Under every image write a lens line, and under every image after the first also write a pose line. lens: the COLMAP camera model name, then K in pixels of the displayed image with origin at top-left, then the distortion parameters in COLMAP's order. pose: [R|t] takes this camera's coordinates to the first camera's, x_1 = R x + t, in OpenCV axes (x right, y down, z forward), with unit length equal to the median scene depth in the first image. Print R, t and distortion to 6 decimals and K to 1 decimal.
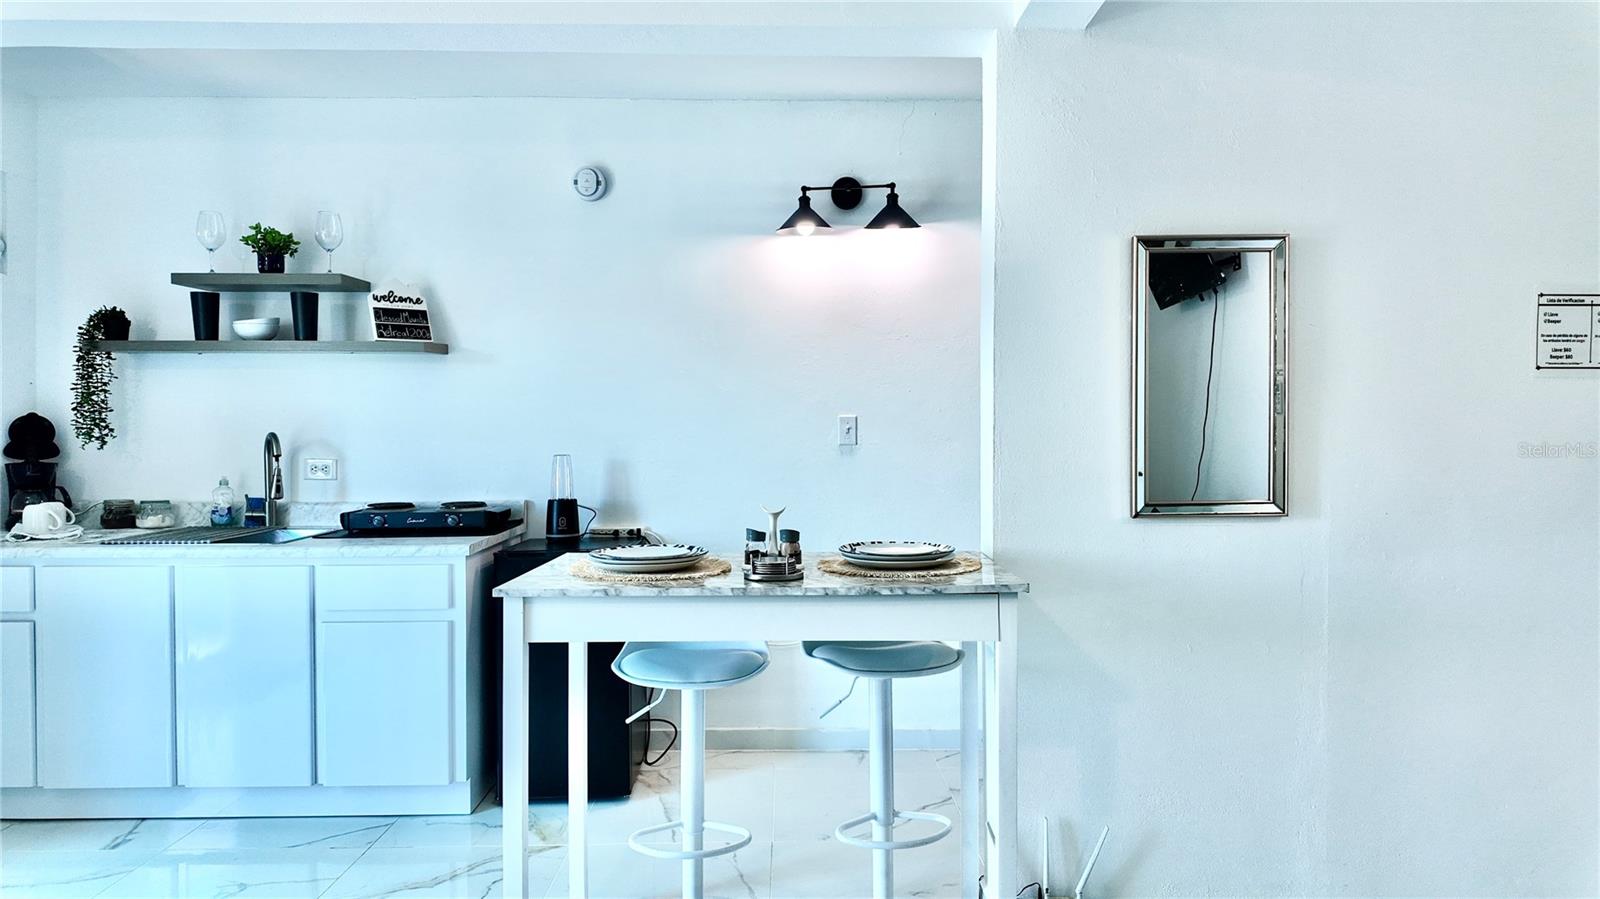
lens RADIAL K [[907.0, 0, 800.0], [0, 907.0, 449.5], [0, 0, 1]] dist [-0.000384, -0.018365]
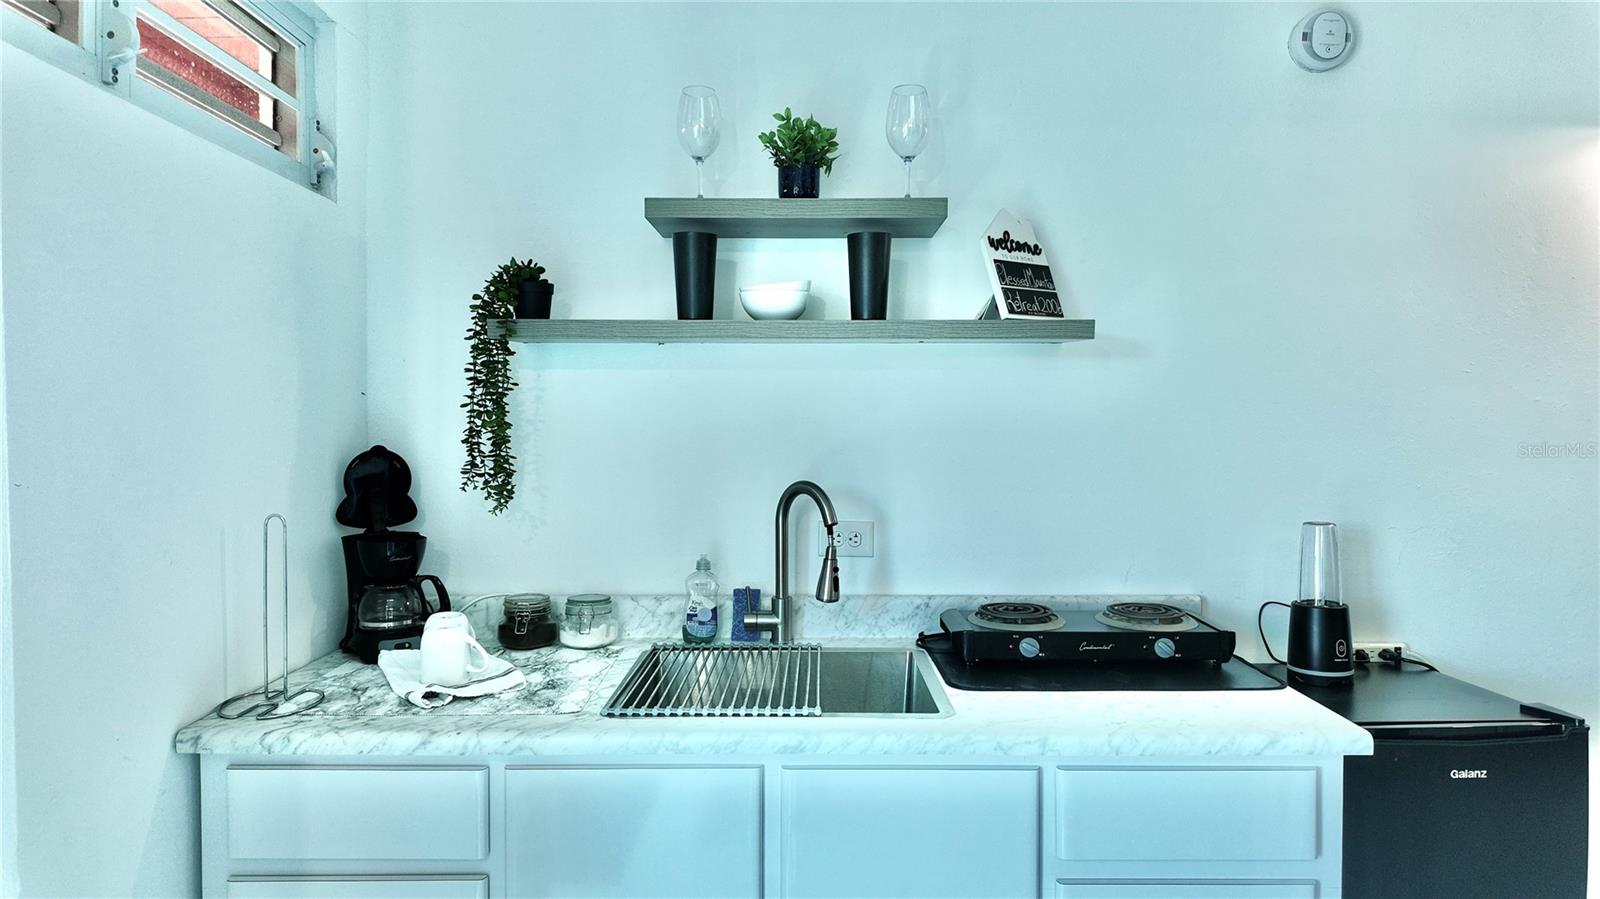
lens RADIAL K [[928.8, 0, 800.0], [0, 928.8, 449.5], [0, 0, 1]] dist [0.057132, -0.063573]
pose [[0.998908, 0.001892, -0.046680, -0.555765], [-0.001559, 0.999973, 0.007170, -0.042830], [0.046693, -0.007090, 0.998884, 0.413424]]
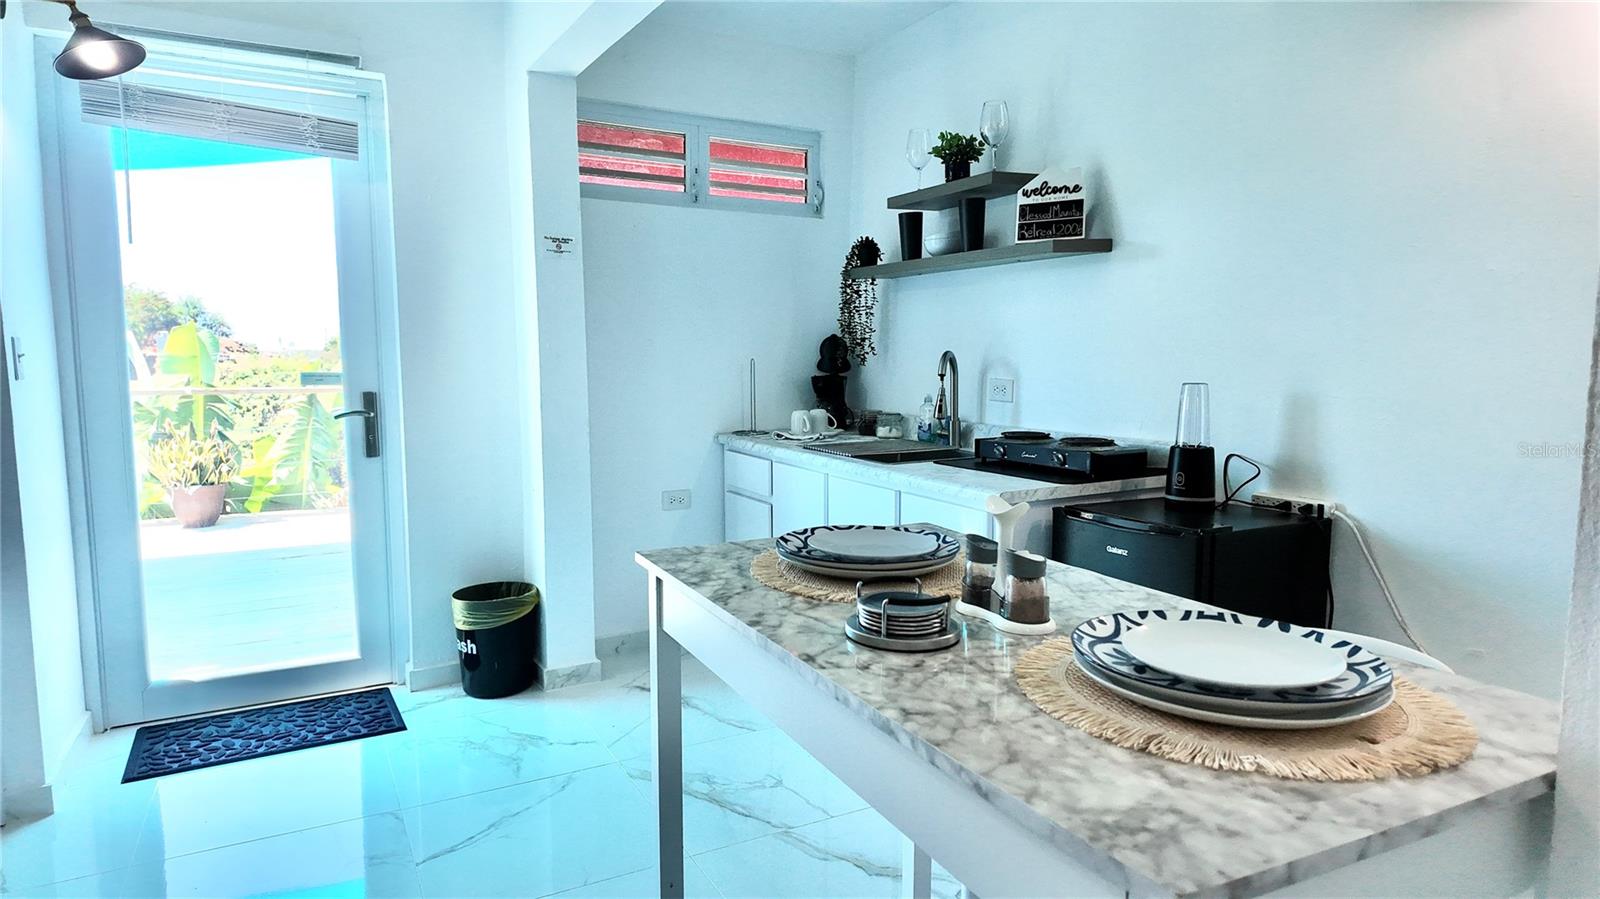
lens RADIAL K [[928.8, 0, 800.0], [0, 928.8, 449.5], [0, 0, 1]] dist [0.057132, -0.063573]
pose [[0.443592, 0.096271, -0.891043, 0.247858], [-0.014826, 0.994866, 0.100107, -0.011073], [0.896106, -0.031196, 0.442742, 0.406231]]
